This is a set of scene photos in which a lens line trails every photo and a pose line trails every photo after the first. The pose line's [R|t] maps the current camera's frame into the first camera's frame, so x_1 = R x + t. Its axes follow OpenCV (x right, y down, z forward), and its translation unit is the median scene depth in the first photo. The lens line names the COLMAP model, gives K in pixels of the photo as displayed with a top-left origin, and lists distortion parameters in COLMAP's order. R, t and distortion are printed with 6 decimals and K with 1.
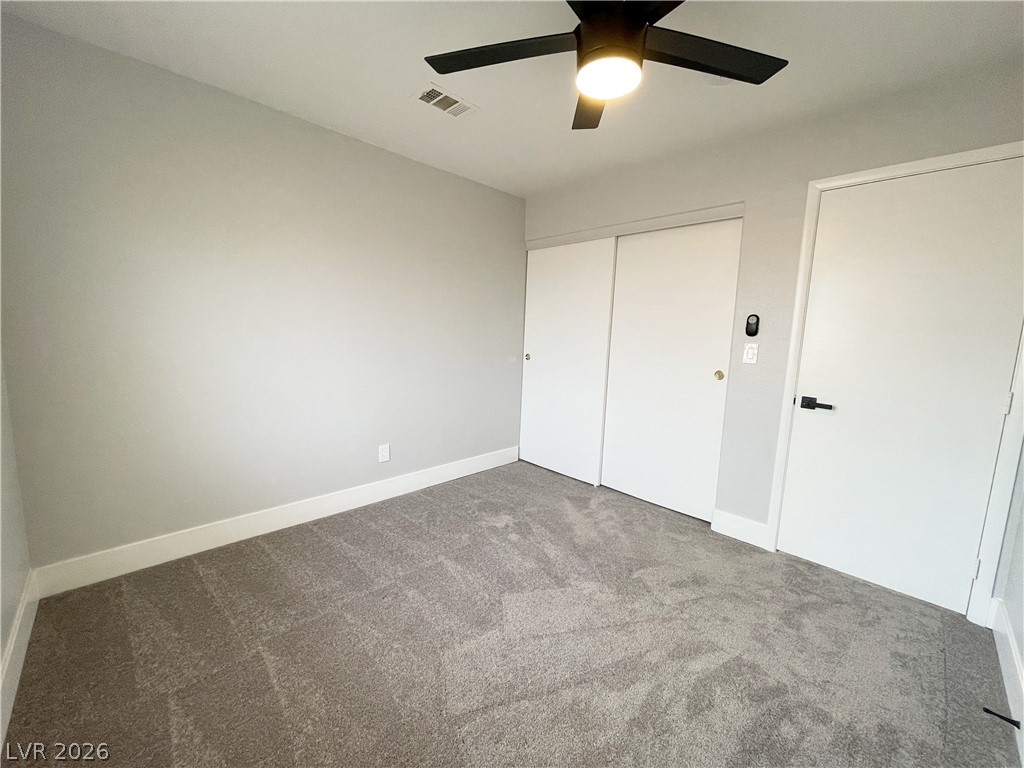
lens RADIAL K [[410.5, 0, 515.6], [0, 410.5, 381.2], [0, 0, 1]] dist [-0.000989, 0.000352]
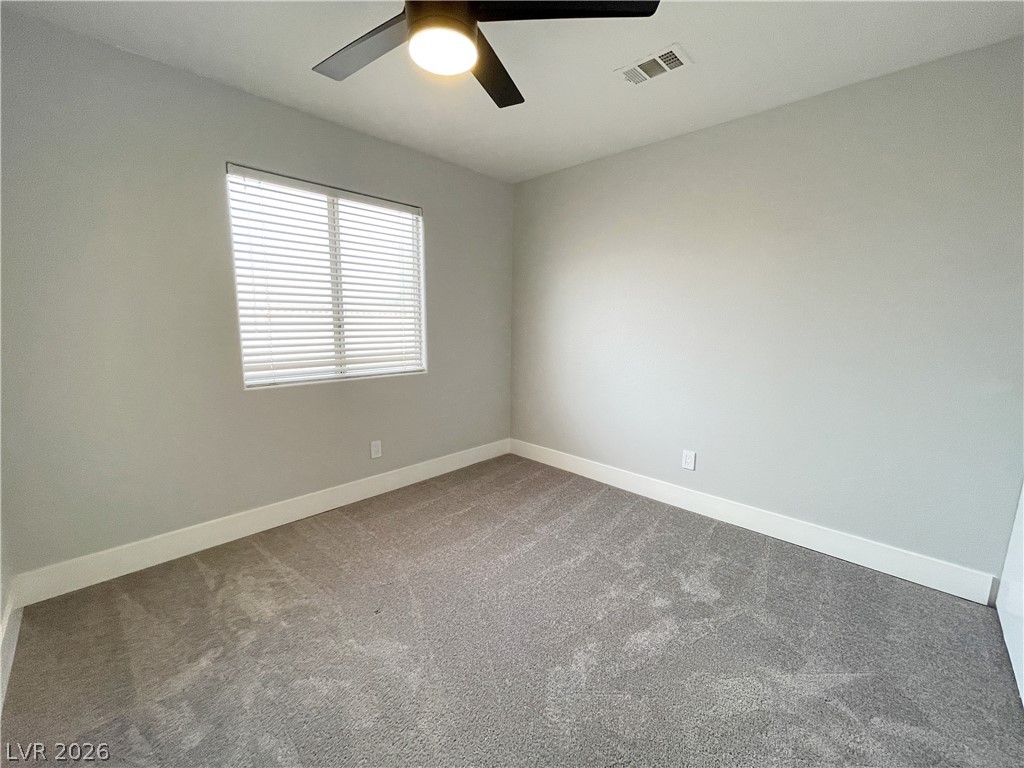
lens RADIAL K [[410.5, 0, 517.6], [0, 410.5, 391.2], [0, 0, 1]] dist [-0.000989, 0.000352]
pose [[0.015696, 0.136287, -0.990545, 0.696782], [-0.131930, 0.982288, 0.133060, -0.061018], [0.991135, 0.128595, 0.033398, 0.688294]]
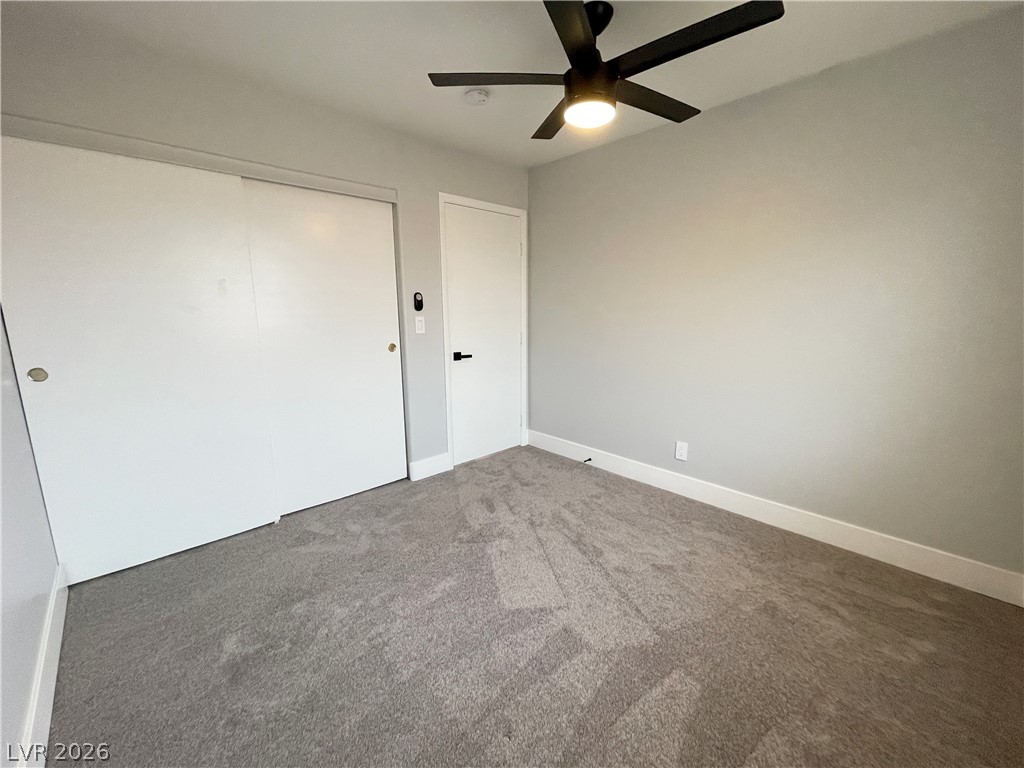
lens RADIAL K [[410.5, 0, 511.8], [0, 410.5, 387.6], [0, 0, 1]] dist [-0.000989, 0.000352]
pose [[0.021089, -0.218562, 0.975595, -0.645125], [0.134095, 0.967614, 0.213875, -0.112653], [-0.990744, 0.126312, 0.049714, 0.704091]]
